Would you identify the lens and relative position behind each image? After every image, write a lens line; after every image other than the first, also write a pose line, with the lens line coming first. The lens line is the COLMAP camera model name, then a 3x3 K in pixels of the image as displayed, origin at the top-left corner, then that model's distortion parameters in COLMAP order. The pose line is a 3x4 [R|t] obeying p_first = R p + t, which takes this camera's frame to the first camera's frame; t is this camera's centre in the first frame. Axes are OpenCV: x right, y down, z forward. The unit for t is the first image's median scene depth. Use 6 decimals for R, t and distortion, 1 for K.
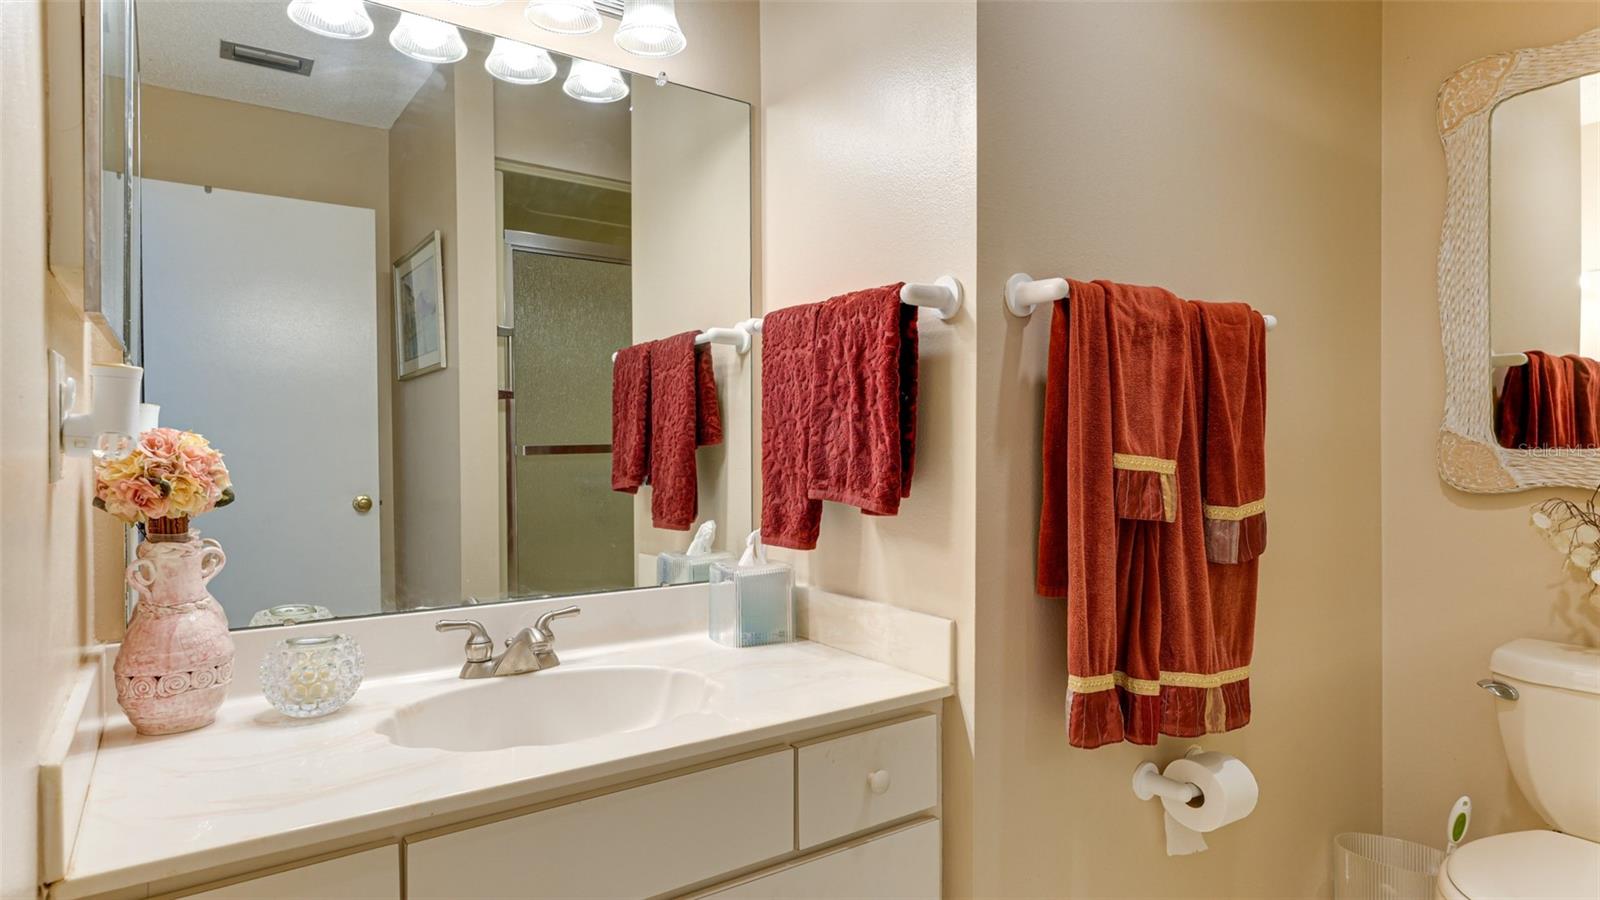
lens RADIAL K [[898.3, 0, 799.2], [0, 898.3, 448.8], [0, 0, 1]] dist [0.002508, 0.000644]
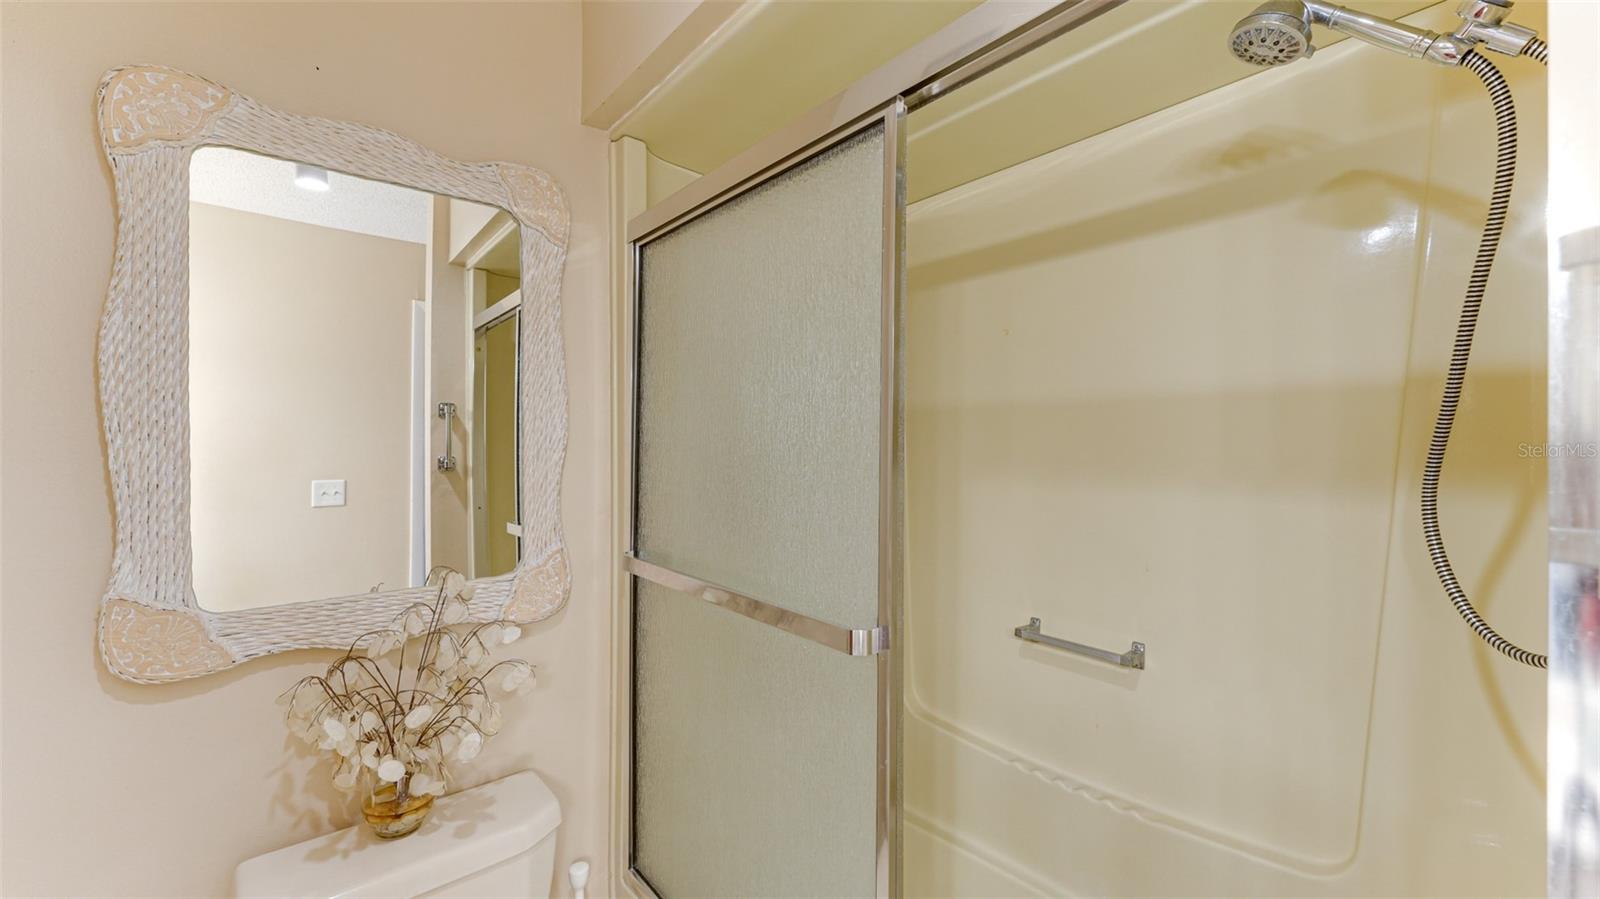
lens RADIAL K [[629.9, 0, 798.8], [0, 629.9, 459.9], [0, 0, 1]] dist [-0.000628, 0.000067]
pose [[-0.093995, 0.005233, 0.995559, 0.213438], [0.002403, 0.999984, -0.005030, -0.119432], [-0.995570, 0.001919, -0.094006, 0.549847]]
